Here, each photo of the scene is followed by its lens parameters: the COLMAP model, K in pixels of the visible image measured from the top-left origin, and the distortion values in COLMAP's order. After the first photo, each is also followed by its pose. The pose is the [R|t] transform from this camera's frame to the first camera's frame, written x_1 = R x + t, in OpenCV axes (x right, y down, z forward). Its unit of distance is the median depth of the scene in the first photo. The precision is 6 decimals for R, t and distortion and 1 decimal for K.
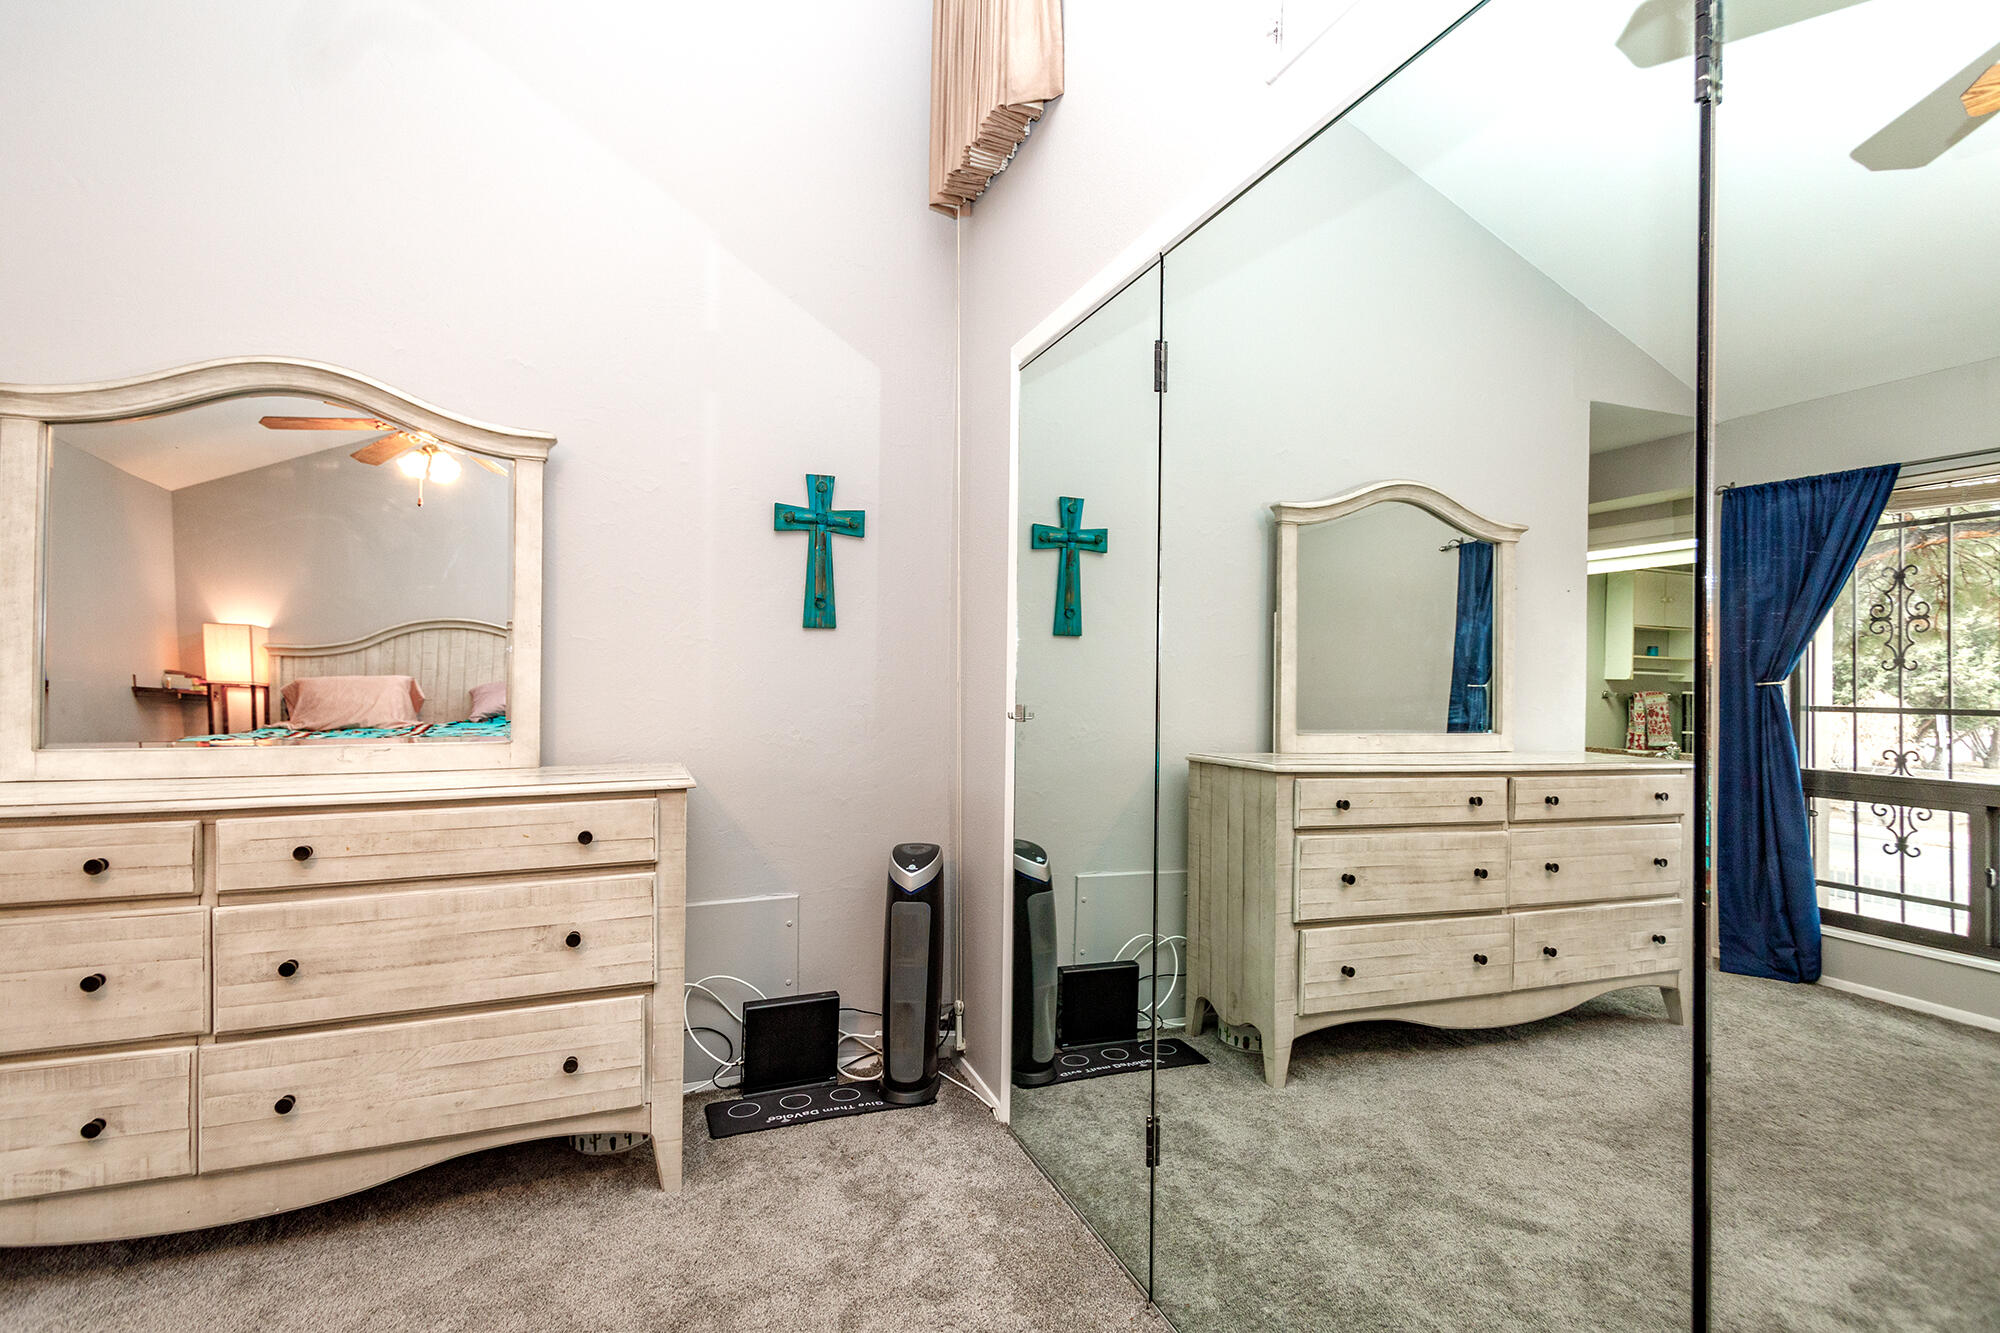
lens RADIAL K [[950.6, 0, 1014.2], [0, 950.6, 670.3], [0, 0, 1]] dist [0.018690, -0.008884]
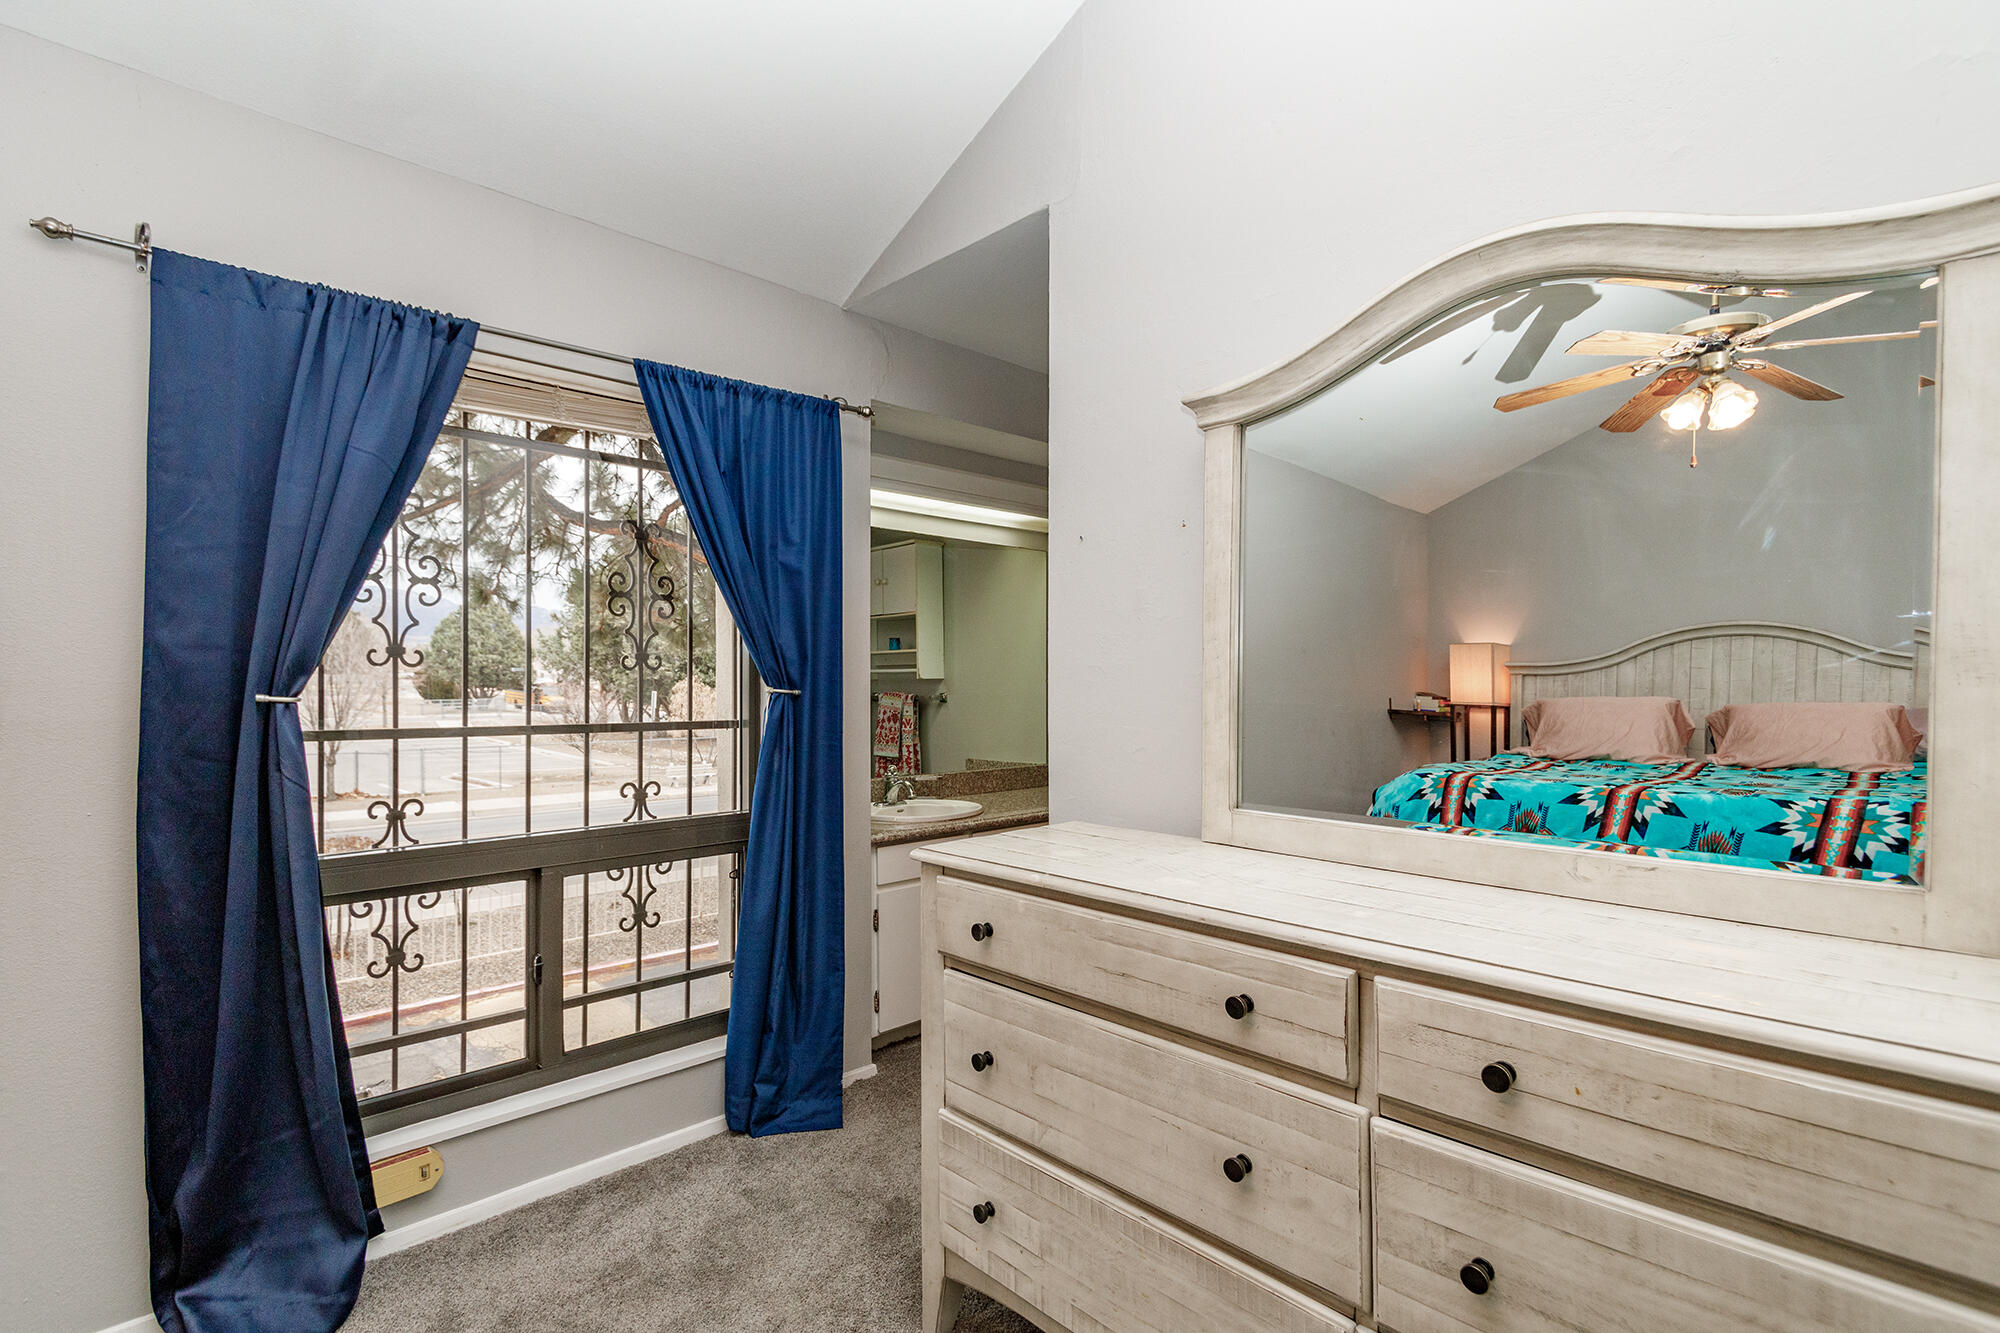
lens RADIAL K [[950.6, 0, 986.0], [0, 950.6, 695.5], [0, 0, 1]] dist [0.018690, -0.008884]
pose [[0.384004, 0.009573, -0.923282, -0.315591], [0.010137, 0.999842, 0.014582, -0.033591], [0.923276, -0.014959, 0.383847, 0.467938]]
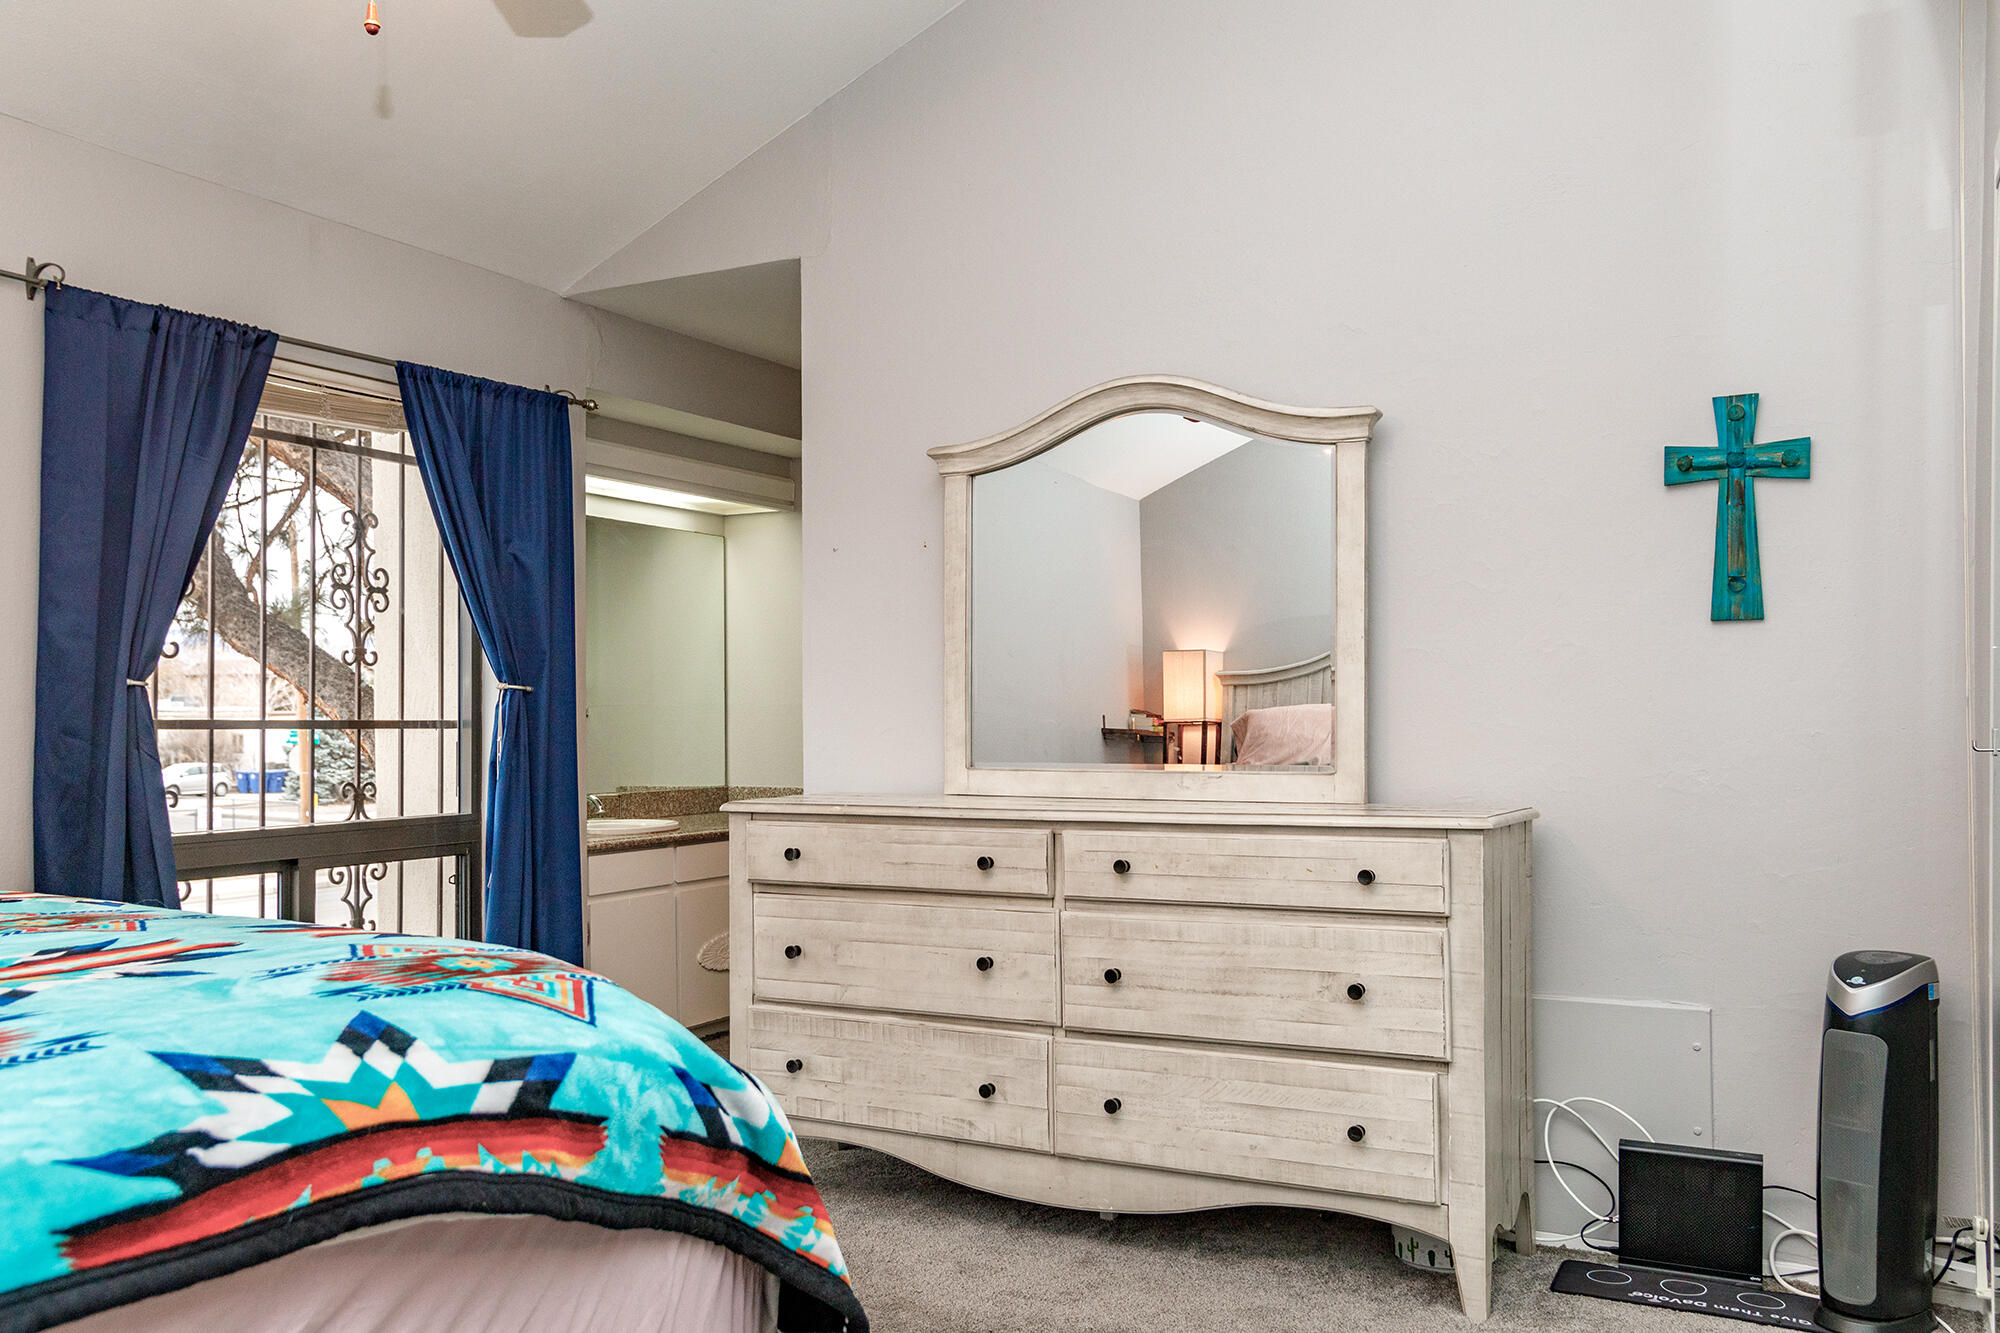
lens RADIAL K [[1642.4, 0, 962.9], [0, 1642.4, 725.0], [0, 0, 1]] dist [0.026239, -0.035686]
pose [[0.640841, -0.004368, -0.767661, 0.457785], [0.013000, 0.999902, 0.005163, 0.022756], [0.767563, -0.013288, 0.640835, -0.240113]]
